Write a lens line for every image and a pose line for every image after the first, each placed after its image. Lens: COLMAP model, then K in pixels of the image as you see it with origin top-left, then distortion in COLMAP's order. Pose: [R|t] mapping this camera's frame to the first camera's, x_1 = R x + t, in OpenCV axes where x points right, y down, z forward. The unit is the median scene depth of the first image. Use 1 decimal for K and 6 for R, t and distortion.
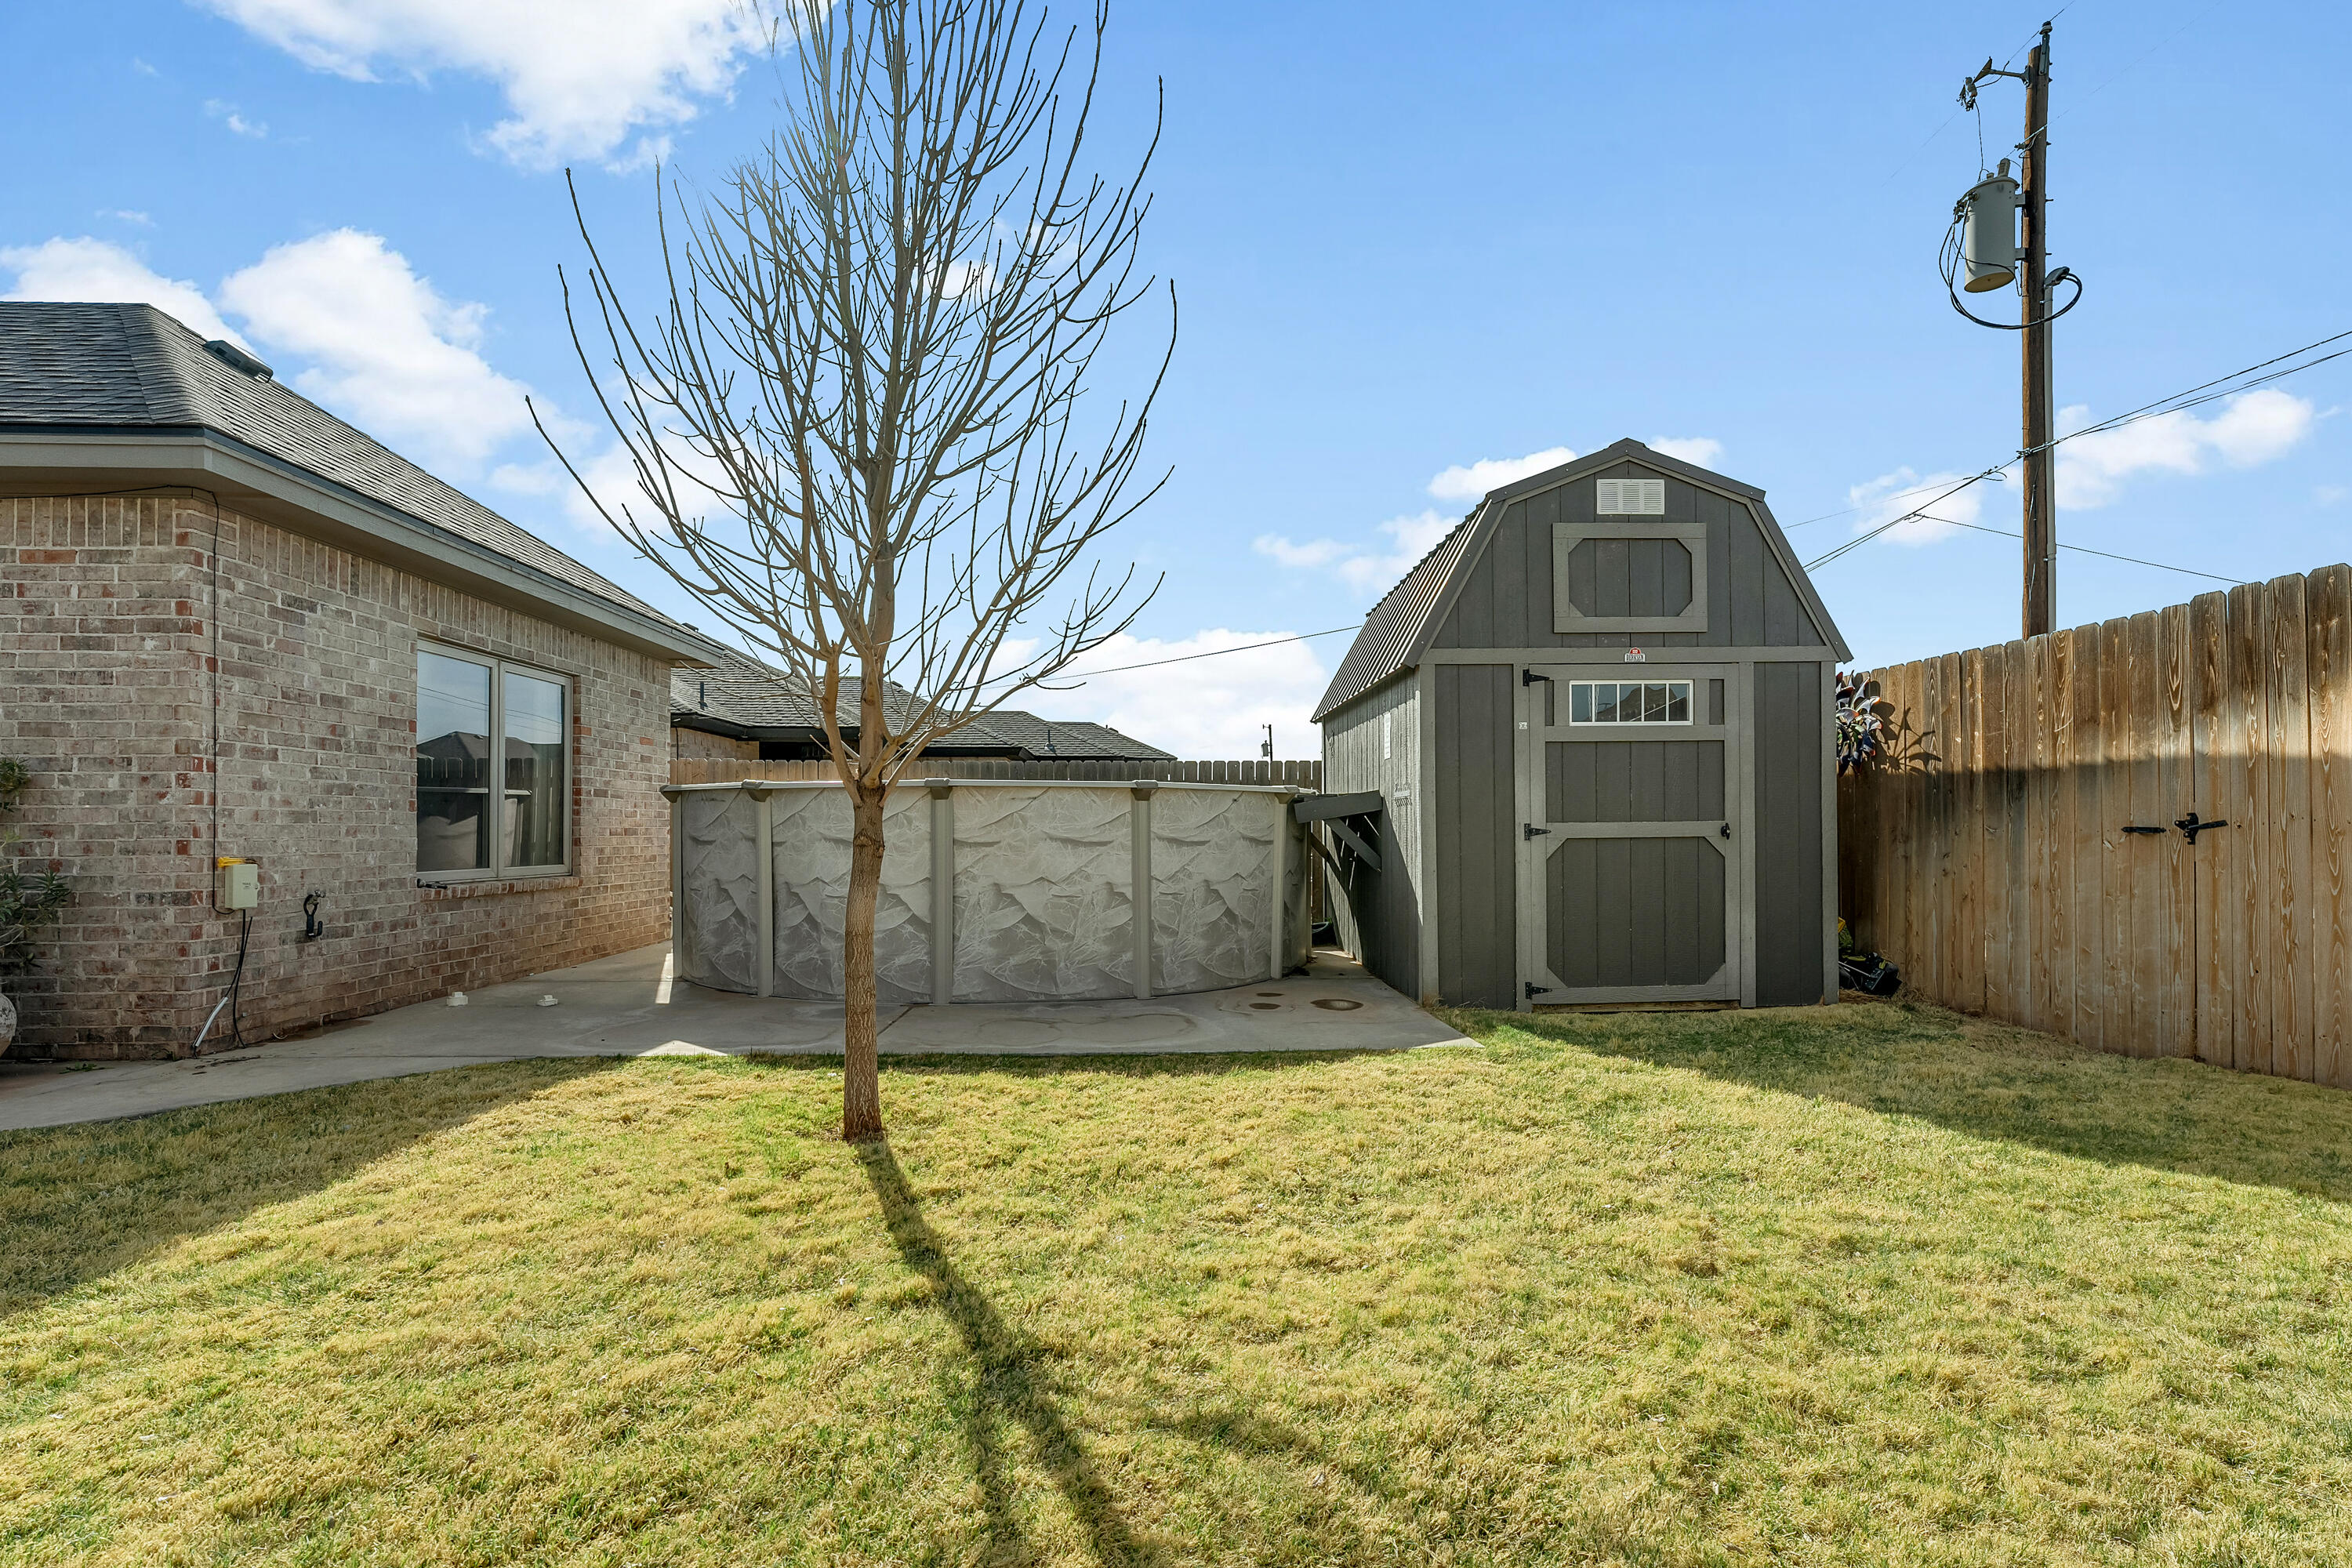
lens RADIAL K [[1115.4, 0, 1225.8], [0, 1115.4, 815.9], [0, 0, 1]] dist [-0.010099, 0.001137]
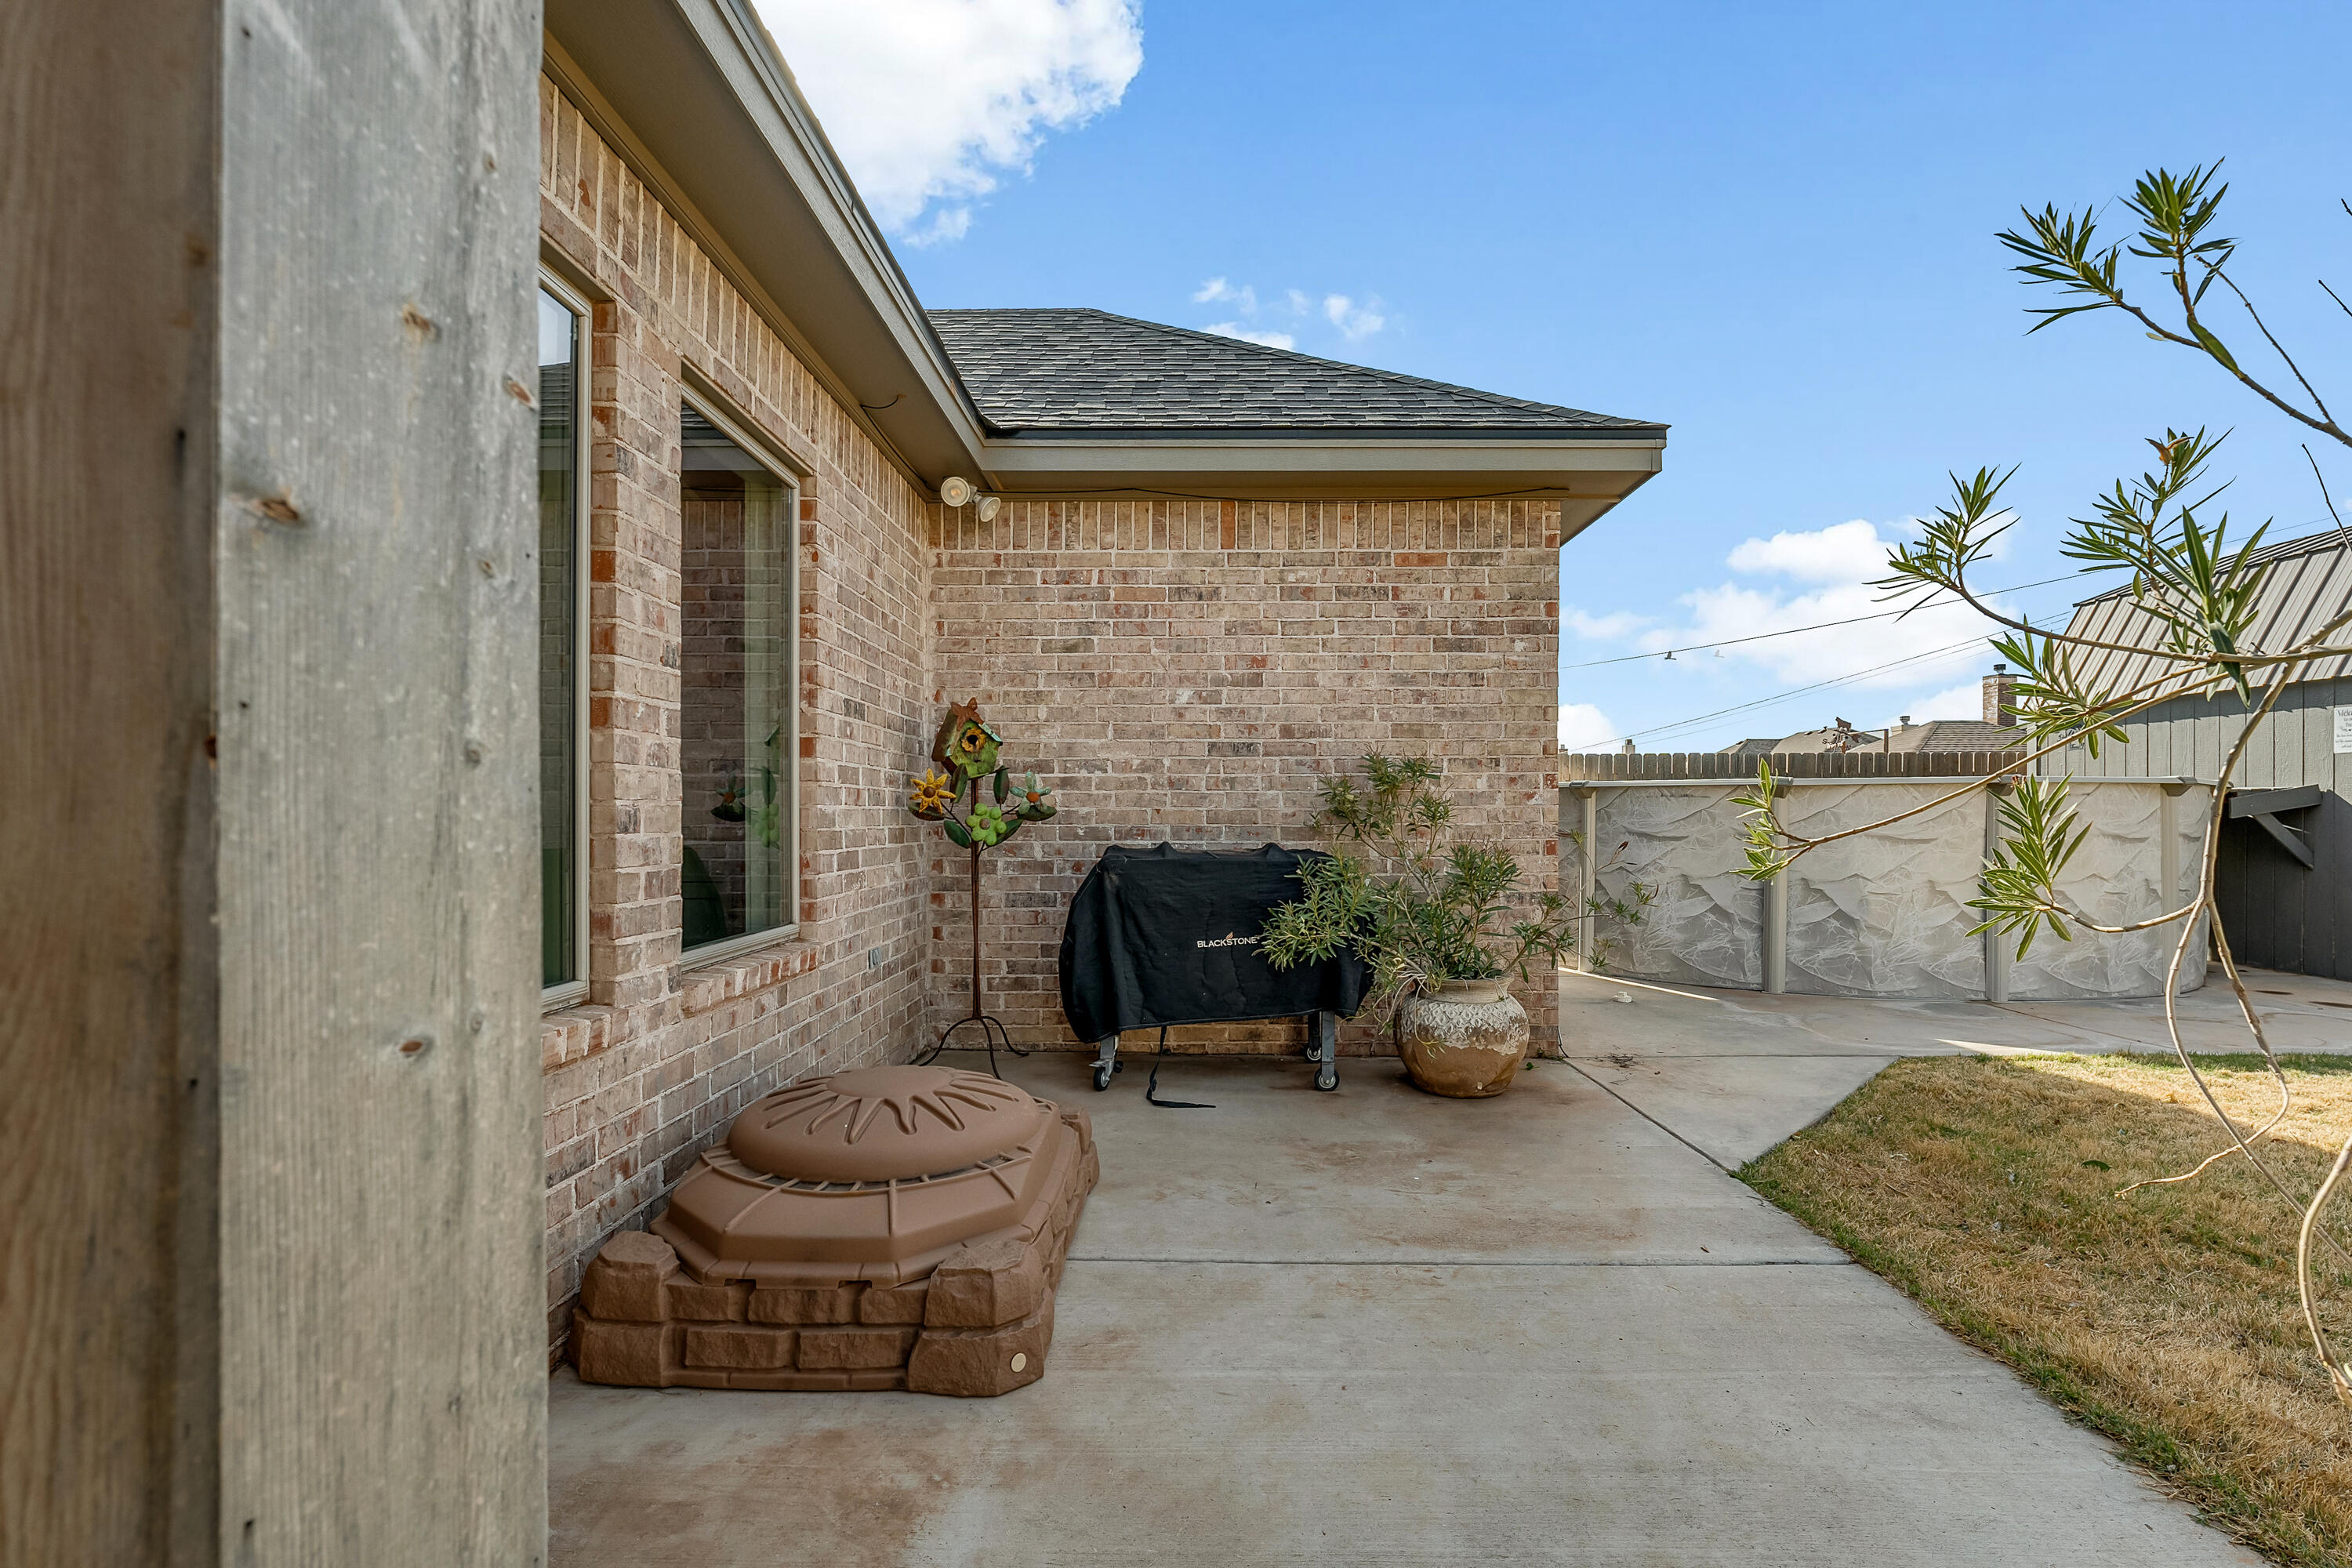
lens RADIAL K [[1115.4, 0, 1153.5], [0, 1115.4, 817.0], [0, 0, 1]] dist [-0.010099, 0.001137]
pose [[0.999142, -0.002778, -0.041334, -1.263717], [0.003067, 0.999971, 0.006922, -0.007281], [0.041314, -0.007043, 0.999121, -0.029574]]
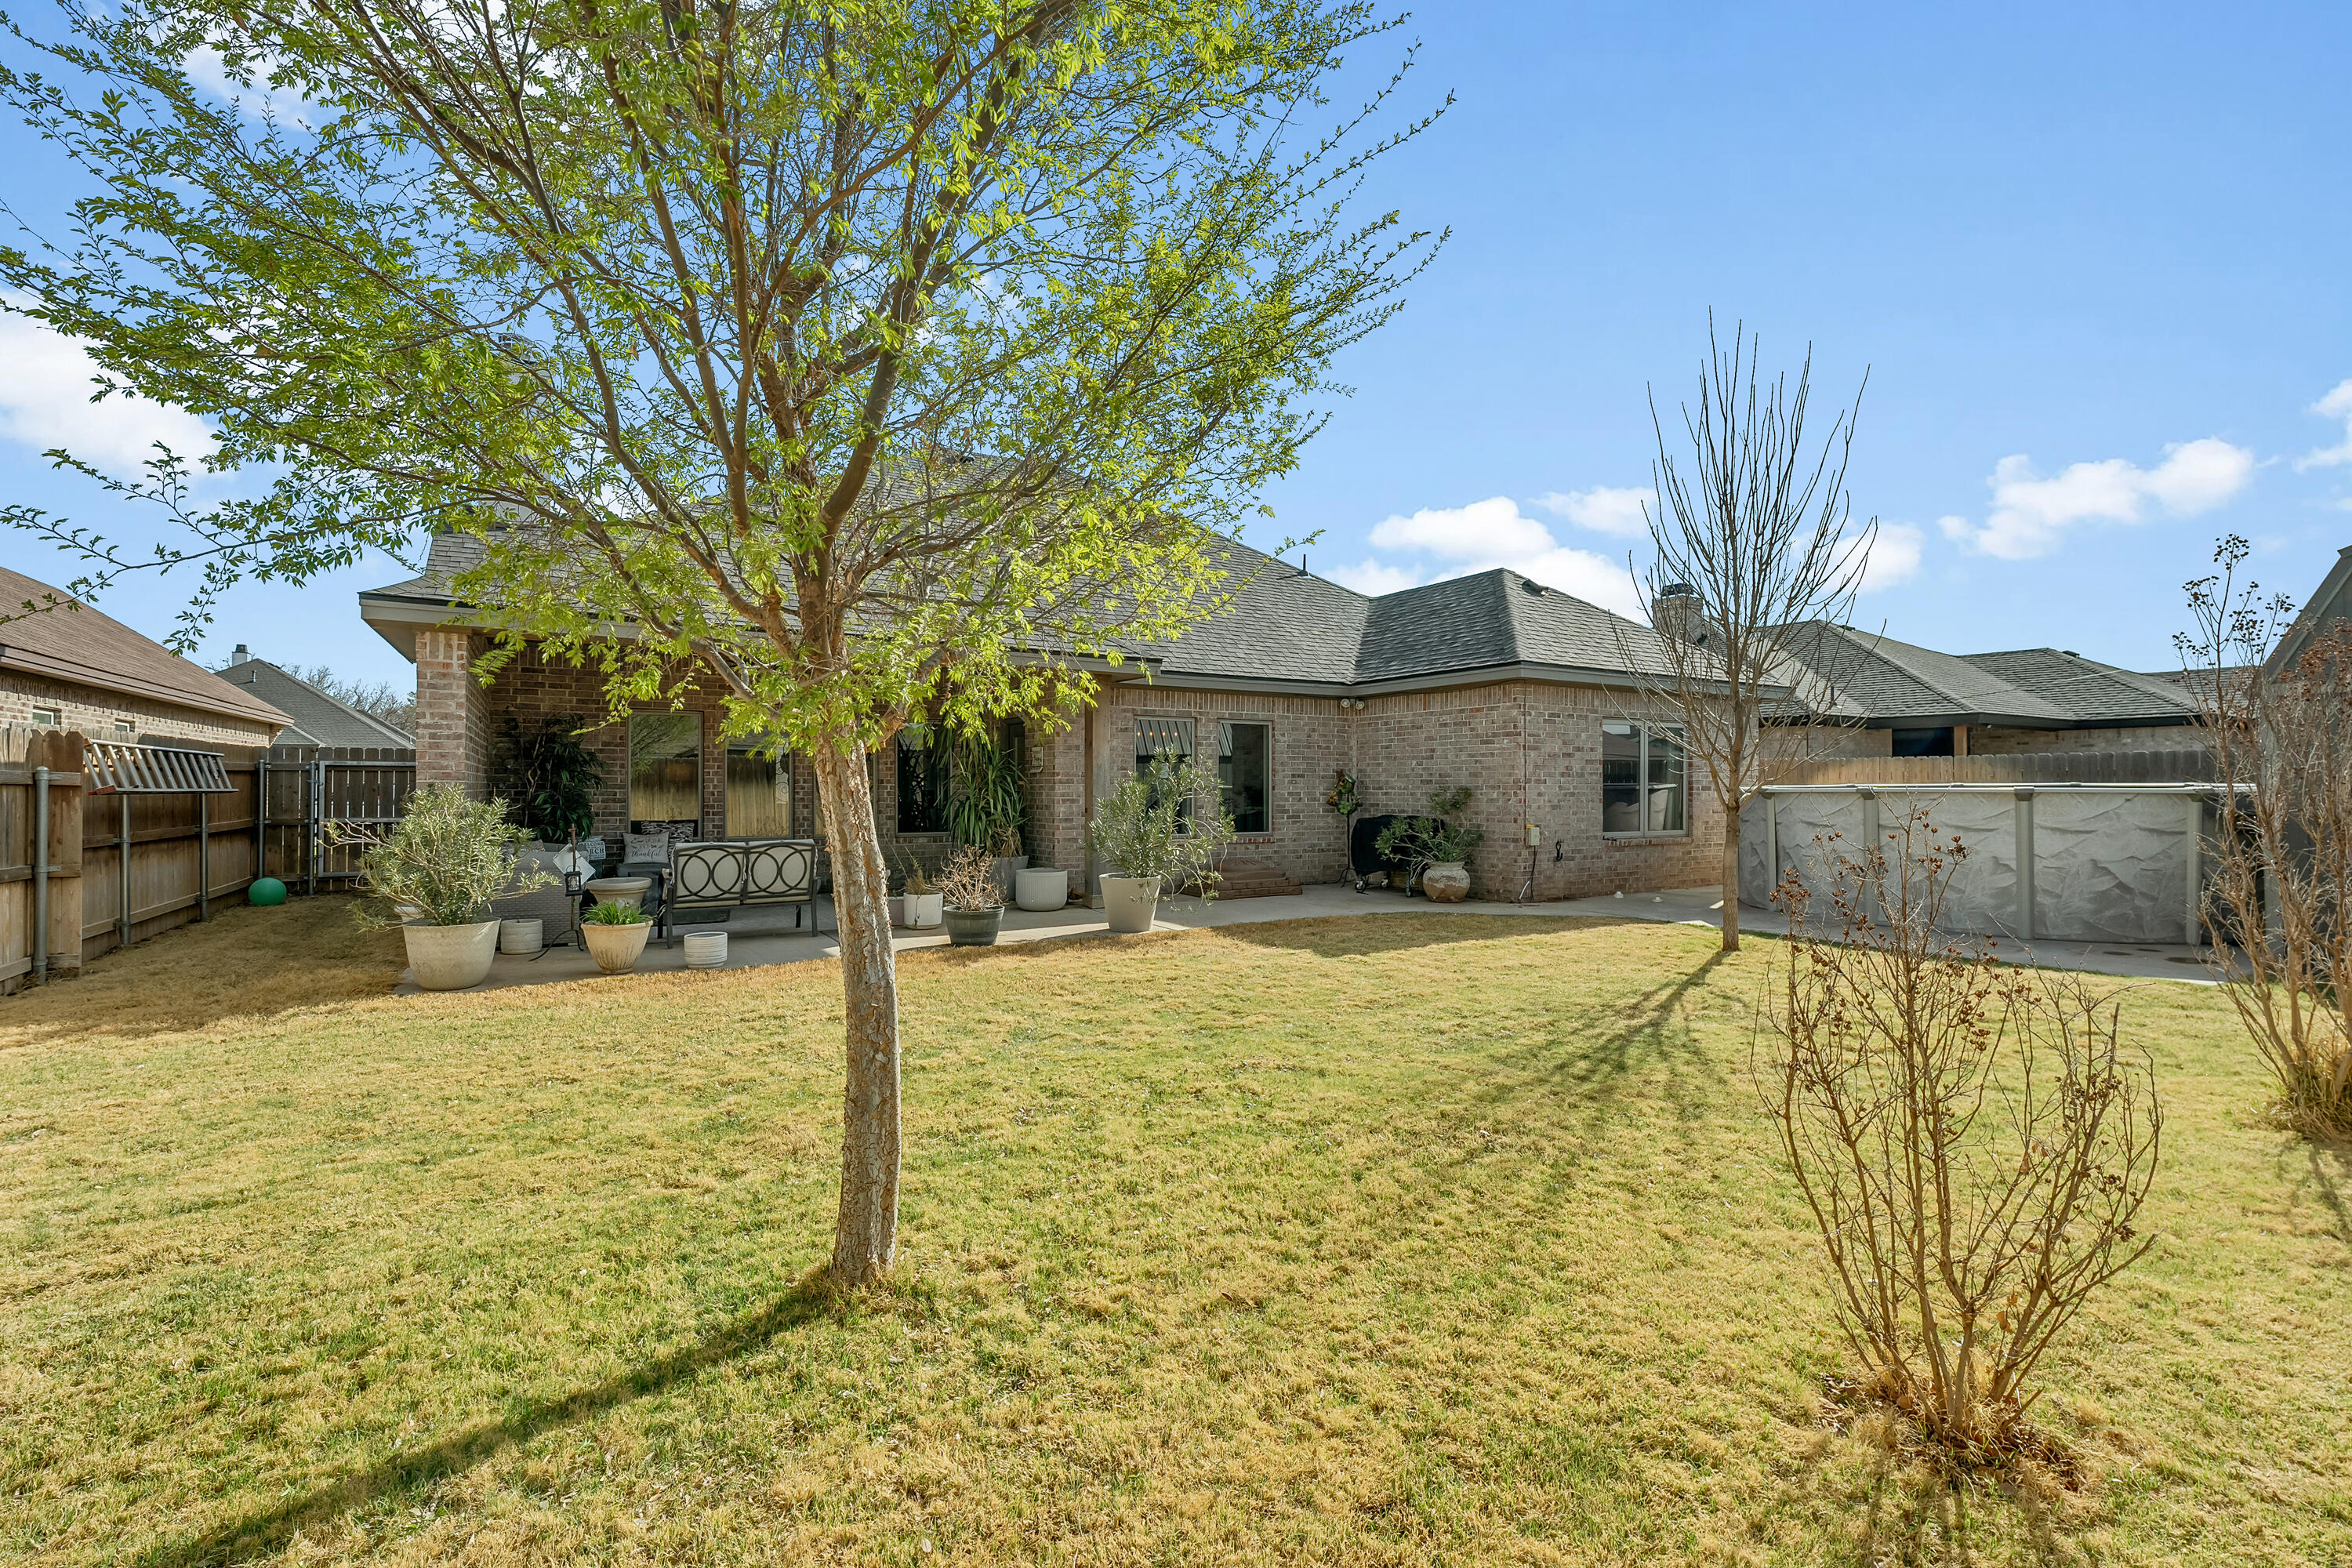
lens RADIAL K [[1115.4, 0, 1173.4], [0, 1115.4, 785.9], [0, 0, 1]] dist [-0.010099, 0.001137]
pose [[0.500361, 0.000868, -0.865816, 0.901083], [0.005571, 0.999976, 0.004222, -0.067184], [0.865799, -0.006936, 0.500344, -0.983969]]
